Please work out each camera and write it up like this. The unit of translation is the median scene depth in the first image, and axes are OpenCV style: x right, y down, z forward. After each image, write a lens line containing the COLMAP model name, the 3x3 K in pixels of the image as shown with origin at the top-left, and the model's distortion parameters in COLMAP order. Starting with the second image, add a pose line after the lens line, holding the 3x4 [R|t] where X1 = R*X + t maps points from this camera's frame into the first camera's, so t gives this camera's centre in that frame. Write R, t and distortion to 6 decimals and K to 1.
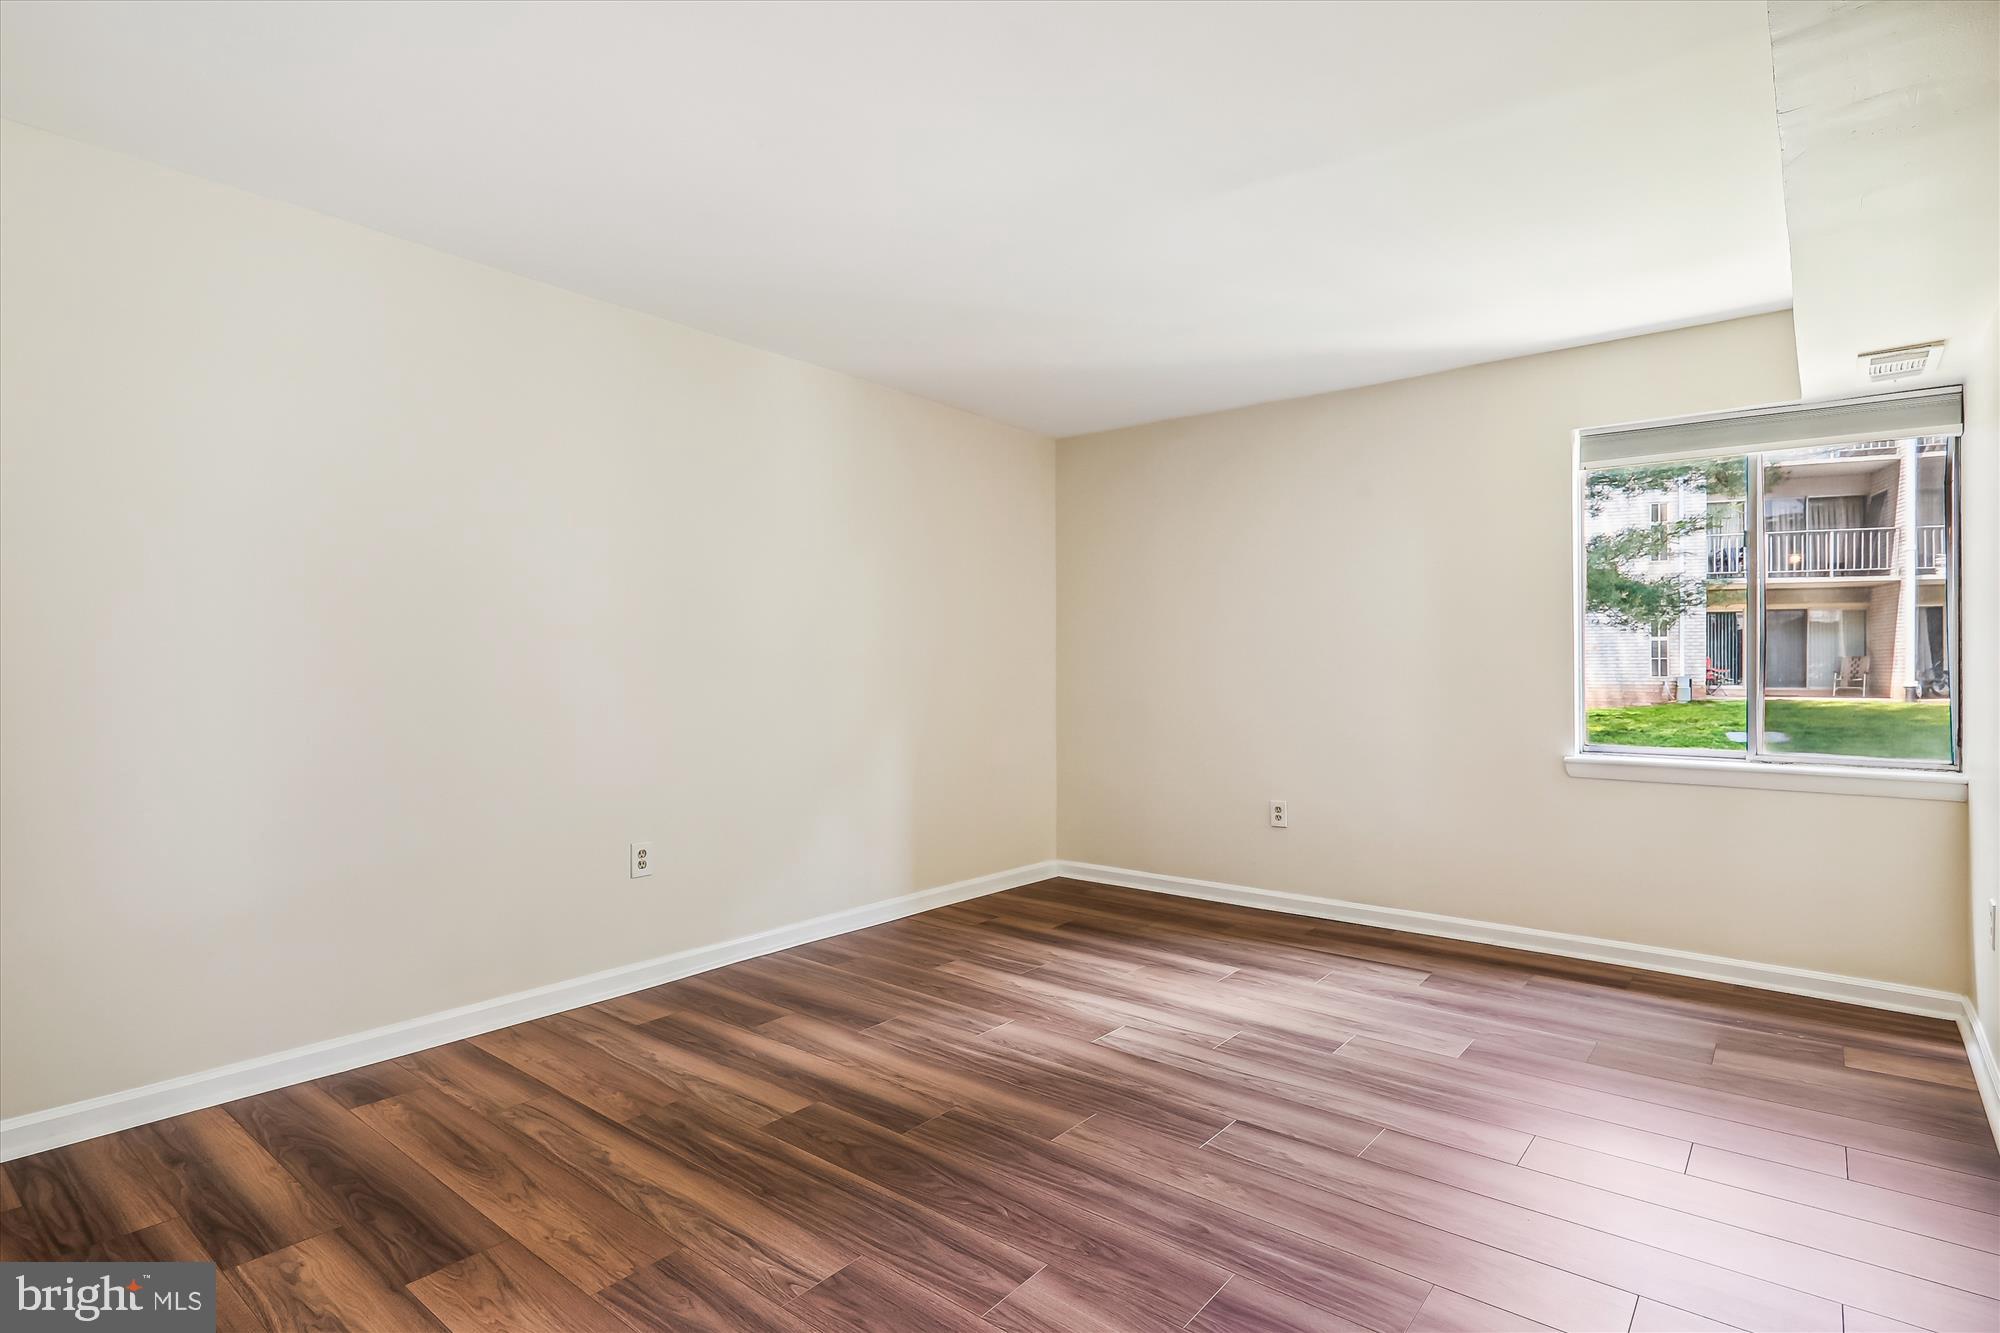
lens RADIAL K [[994.3, 0, 1000.0], [0, 994.3, 666.5], [0, 0, 1]] dist [0.002917, -0.000069]
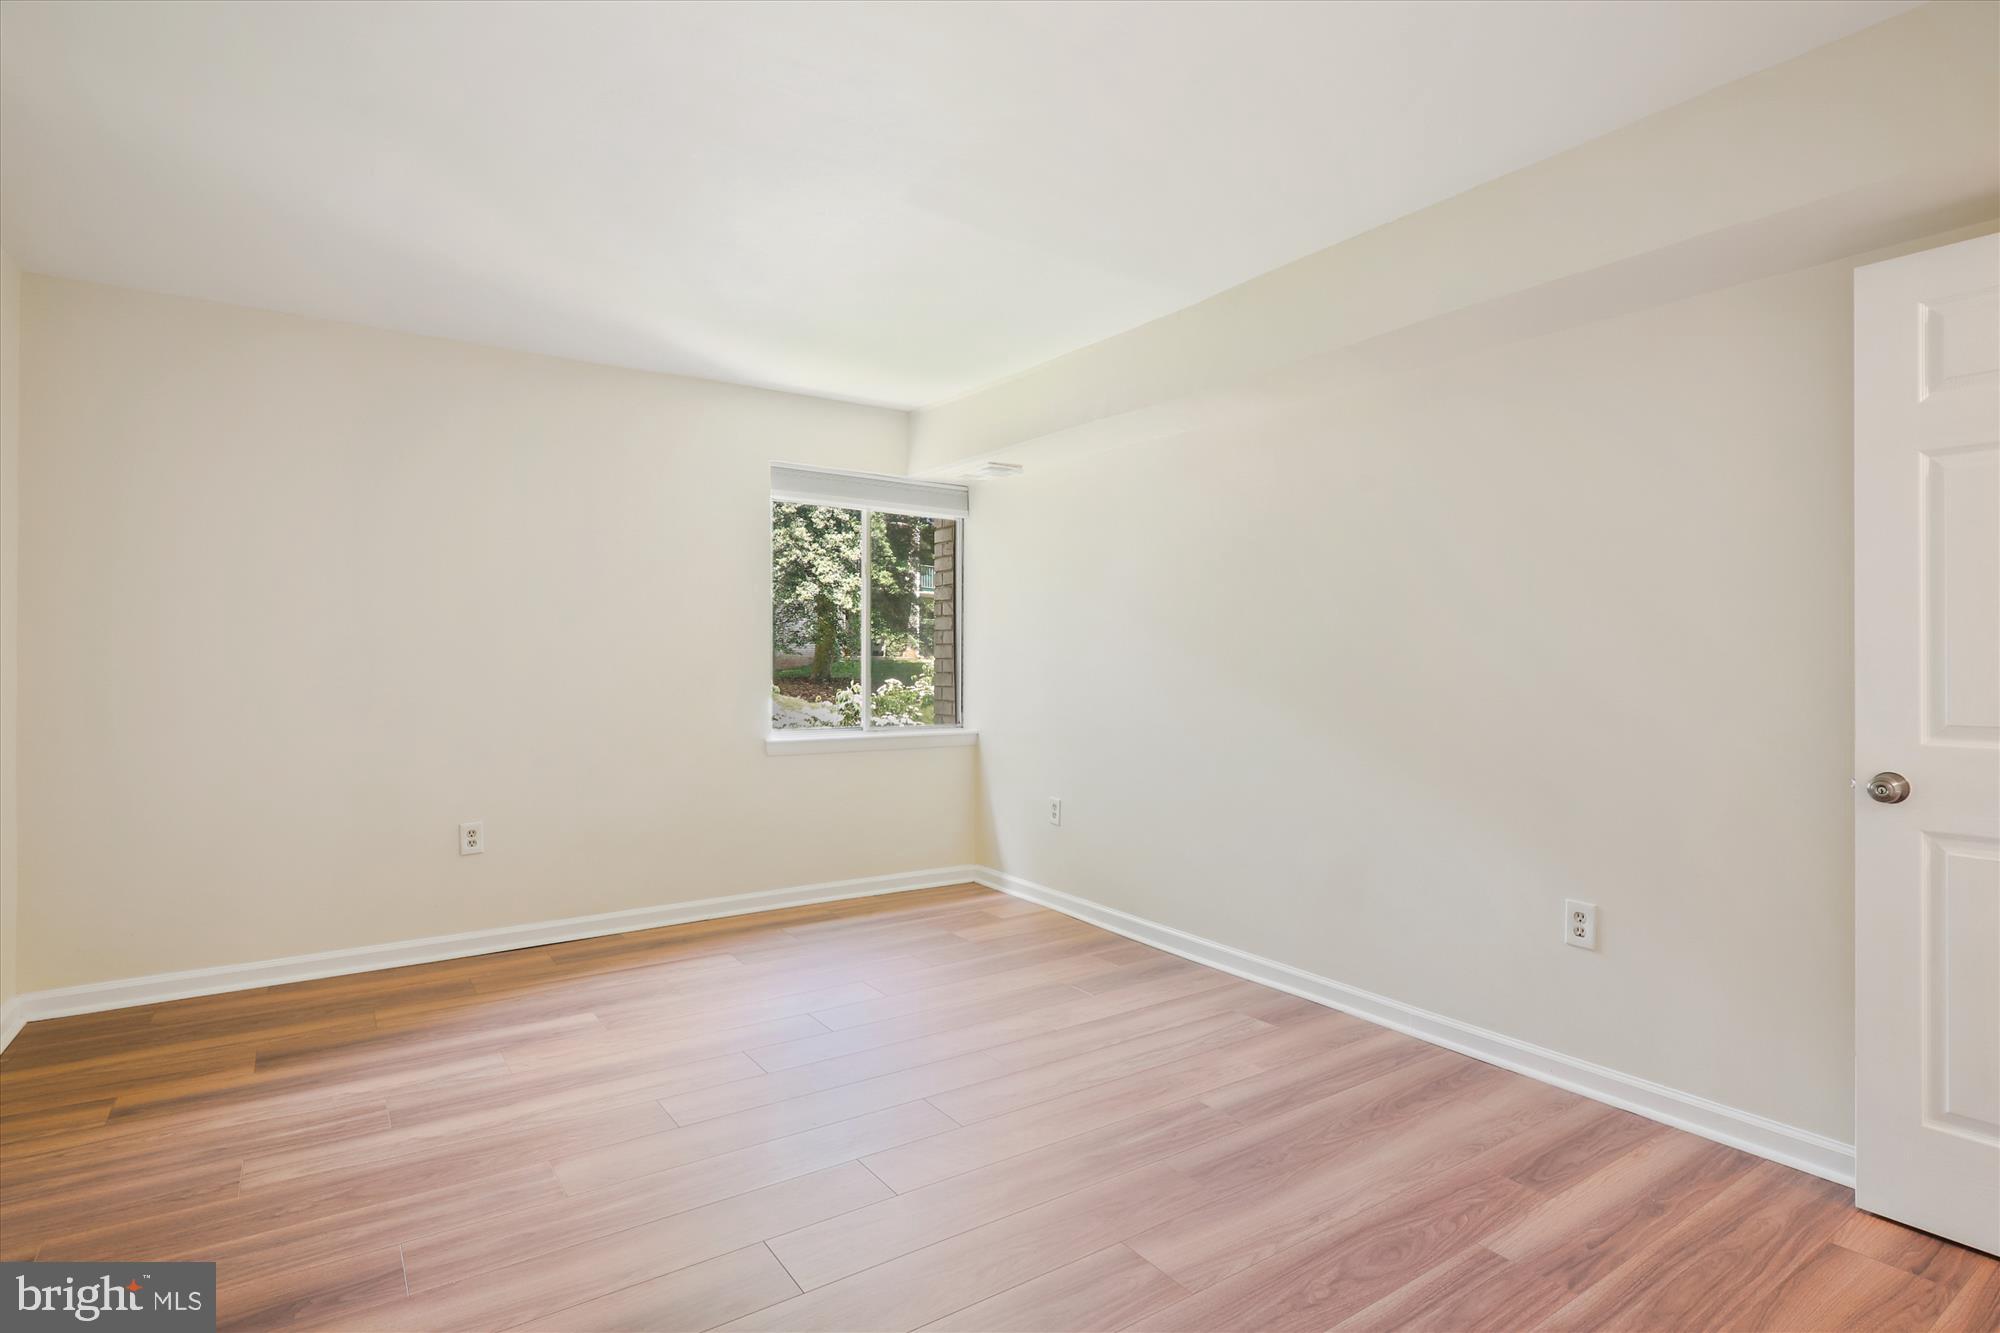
lens RADIAL K [[1009.6, 0, 1017.5], [0, 1009.6, 661.6], [0, 0, 1]] dist [0.000935, -0.002154]
pose [[0.276852, -0.002822, 0.960908, -0.606718], [-0.003175, 0.999988, 0.003852, -0.007211], [-0.960907, -0.004117, 0.276840, 0.490146]]
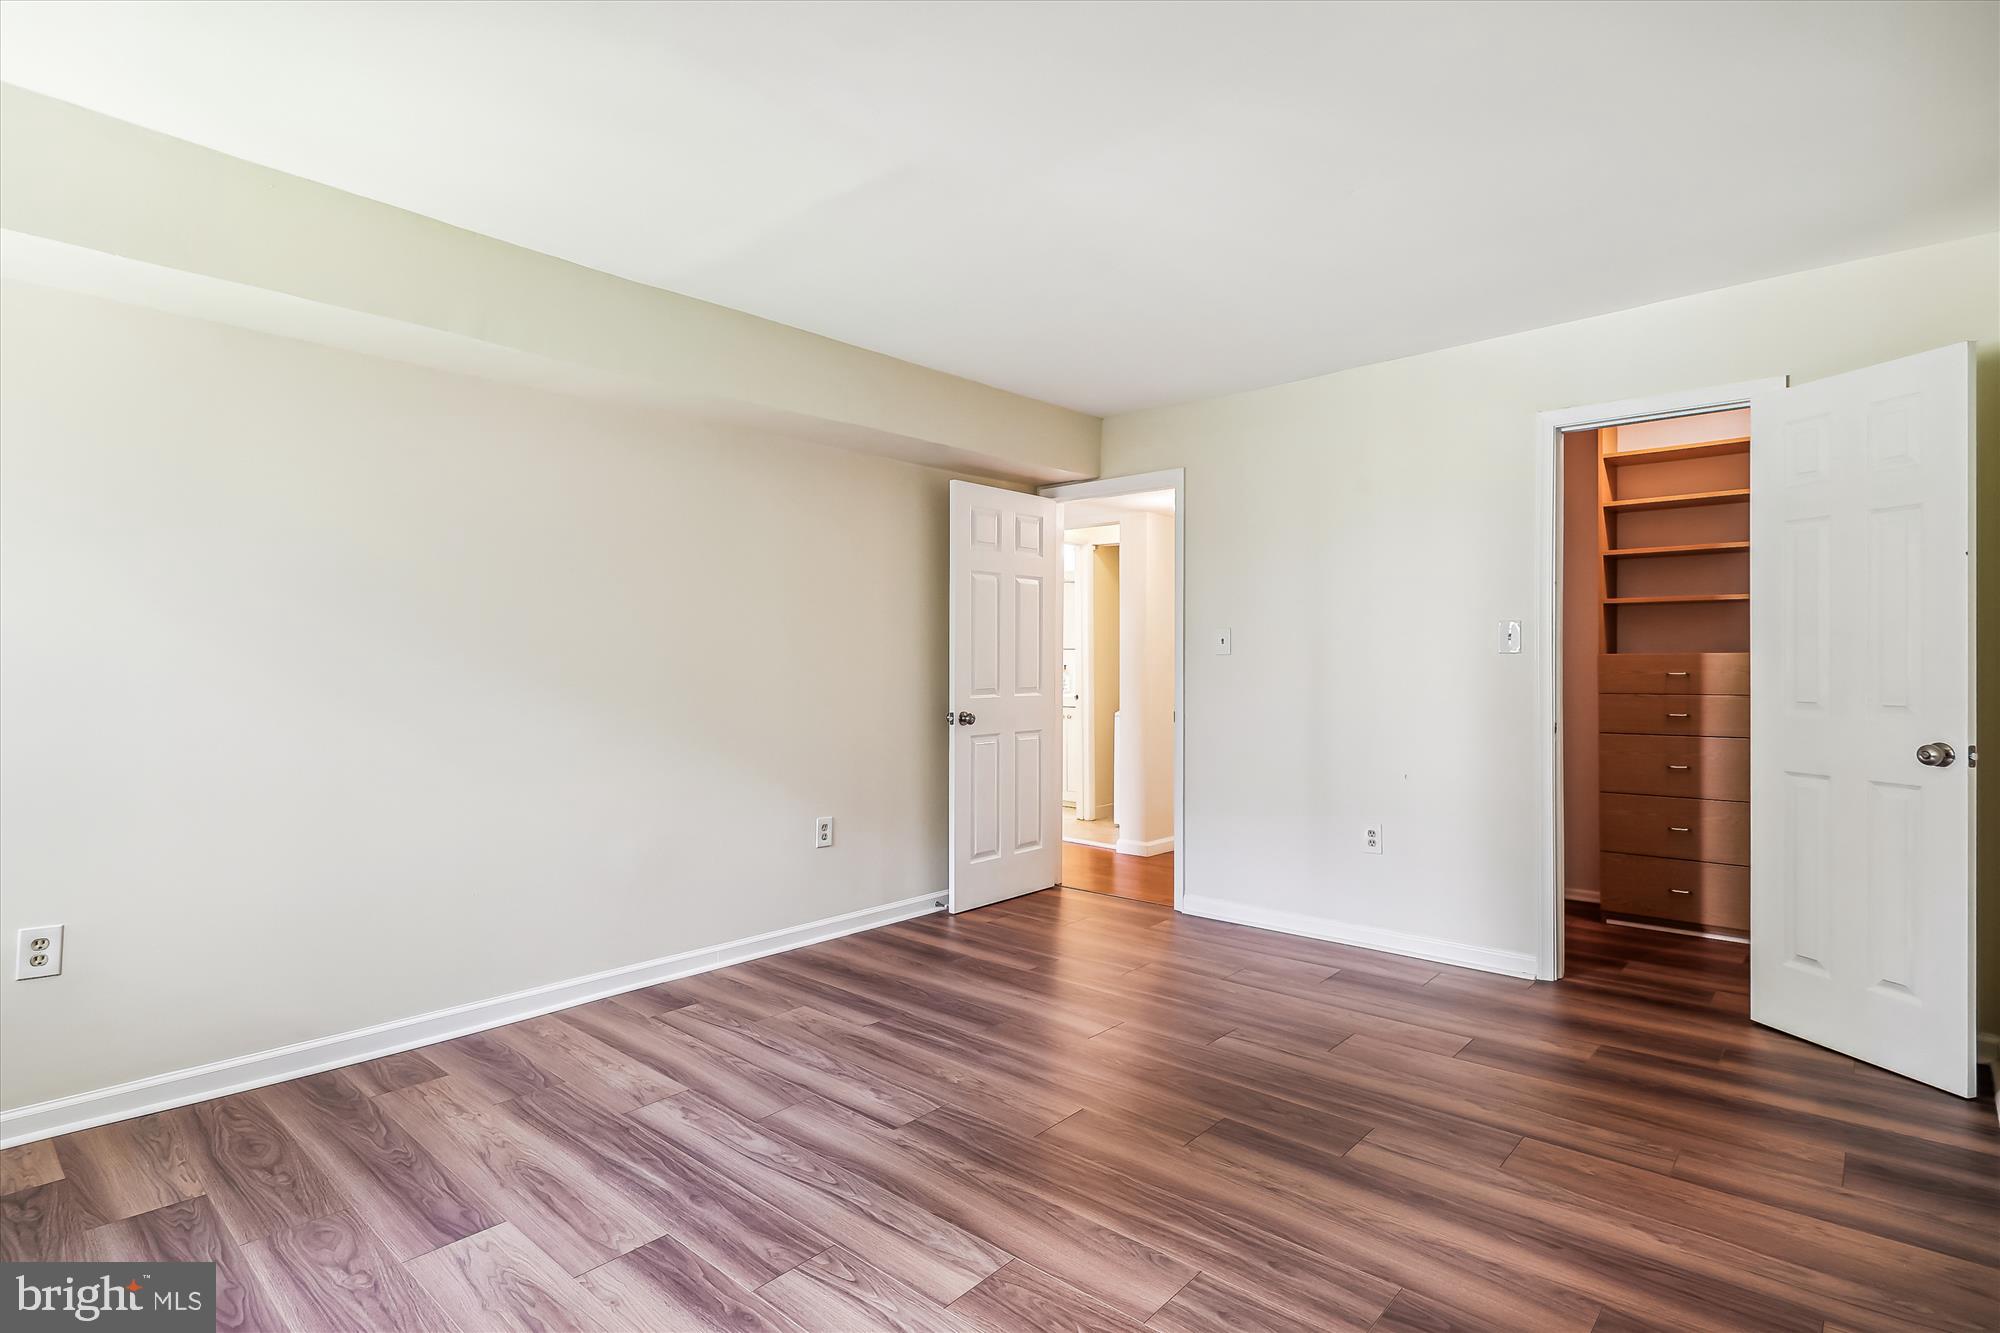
lens RADIAL K [[1007.5, 0, 996.0], [0, 1007.5, 656.4], [0, 0, 1]] dist [0.000735, -0.001785]
pose [[-0.998635, -0.001059, 0.052224, 0.067666], [-0.001287, 0.999990, -0.004335, -0.007980], [-0.052219, -0.004396, -0.998626, 1.602199]]
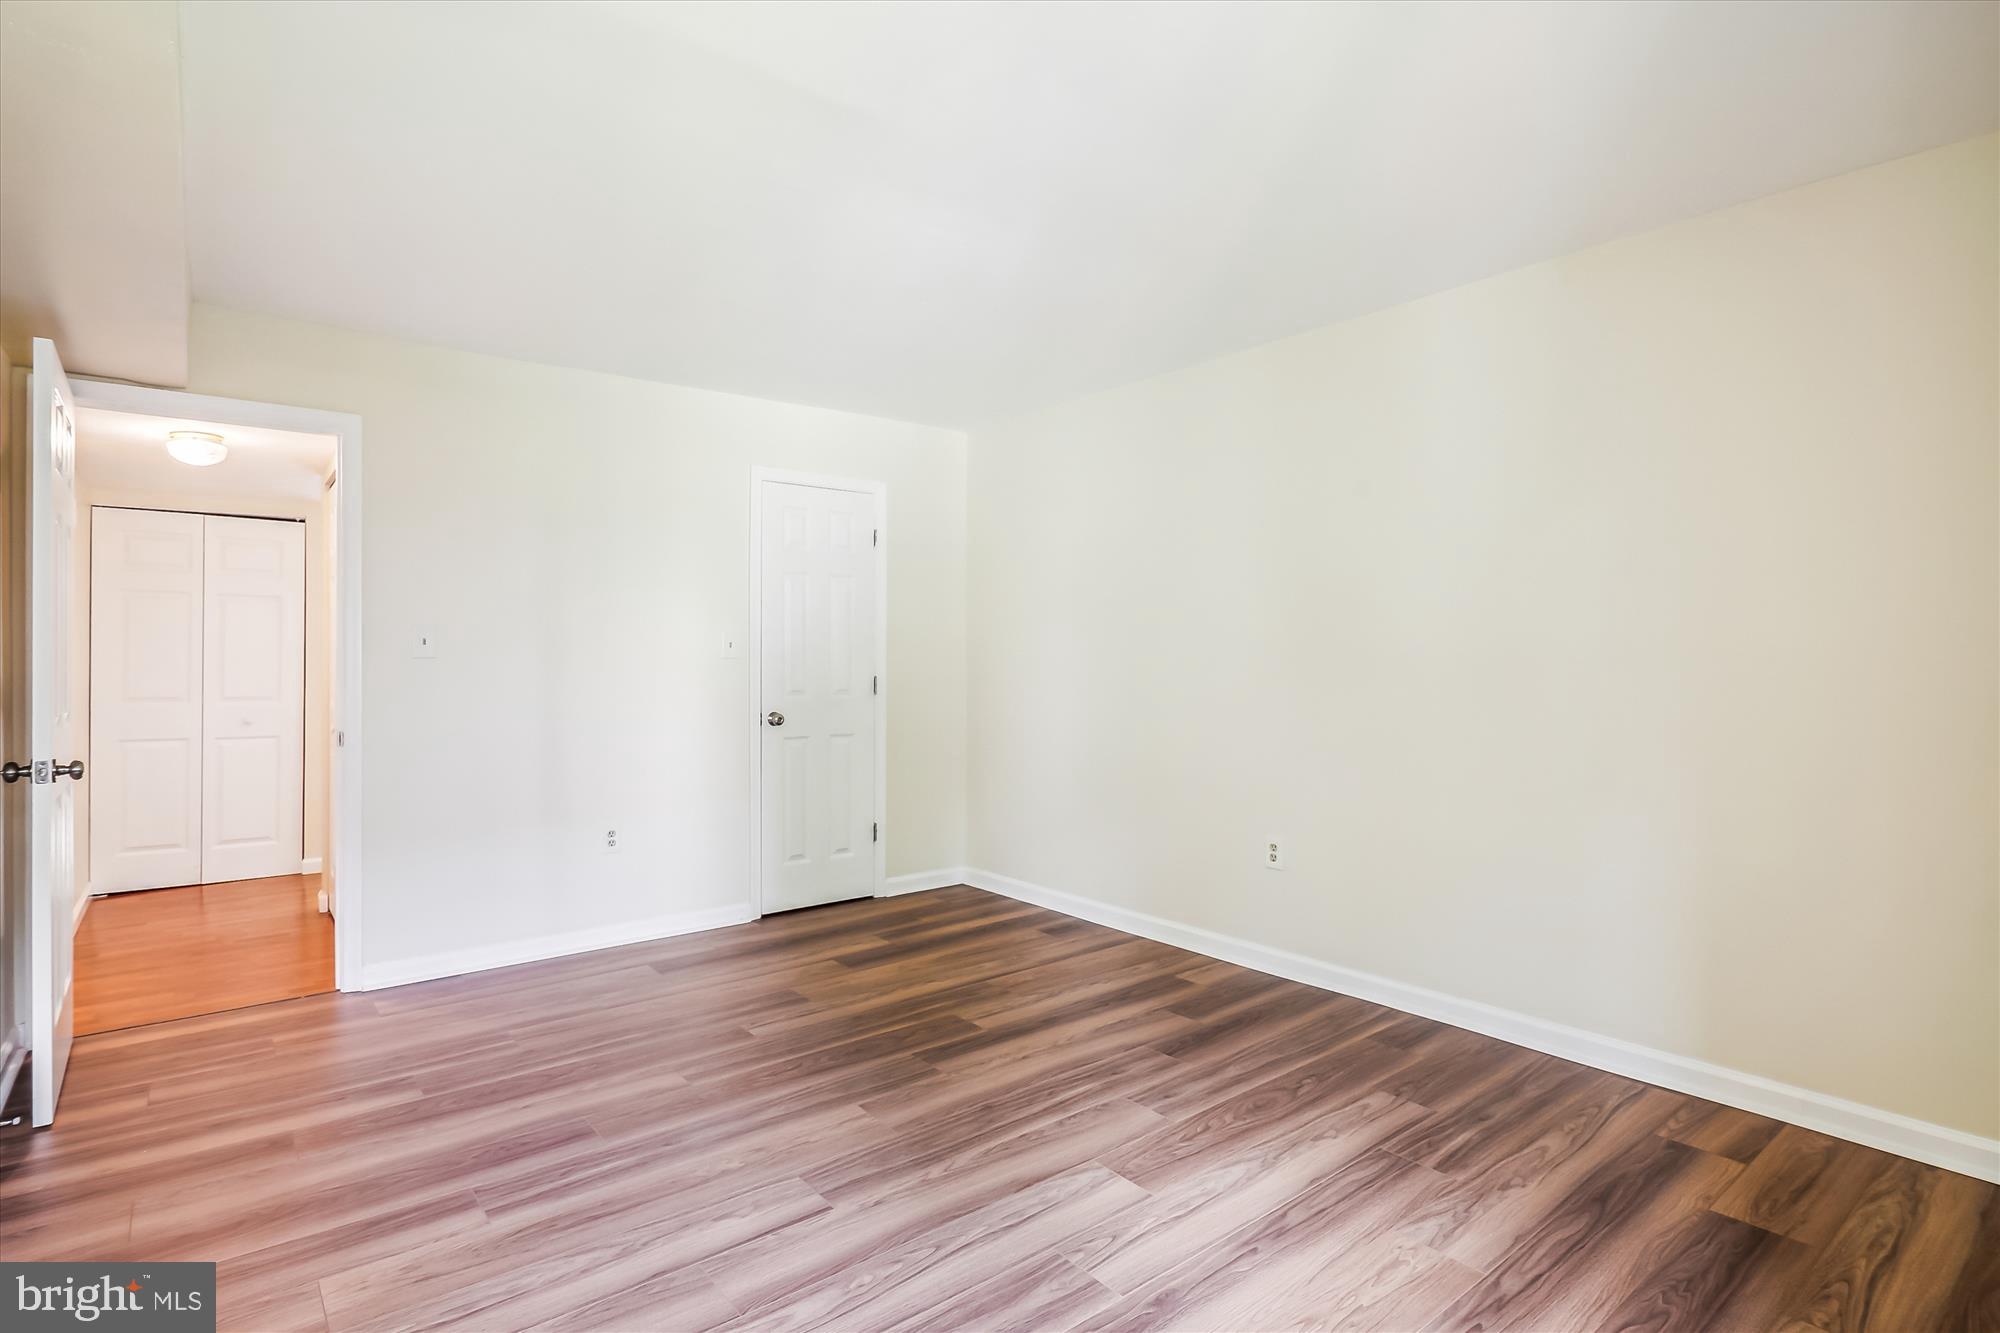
lens RADIAL K [[1009.6, 0, 1017.5], [0, 1009.6, 661.6], [0, 0, 1]] dist [0.000935, -0.002154]
pose [[-0.197515, 0.001169, -0.980299, 0.851541], [0.001108, 0.999999, 0.000969, -0.013564], [0.980299, -0.000895, -0.197516, 1.065594]]
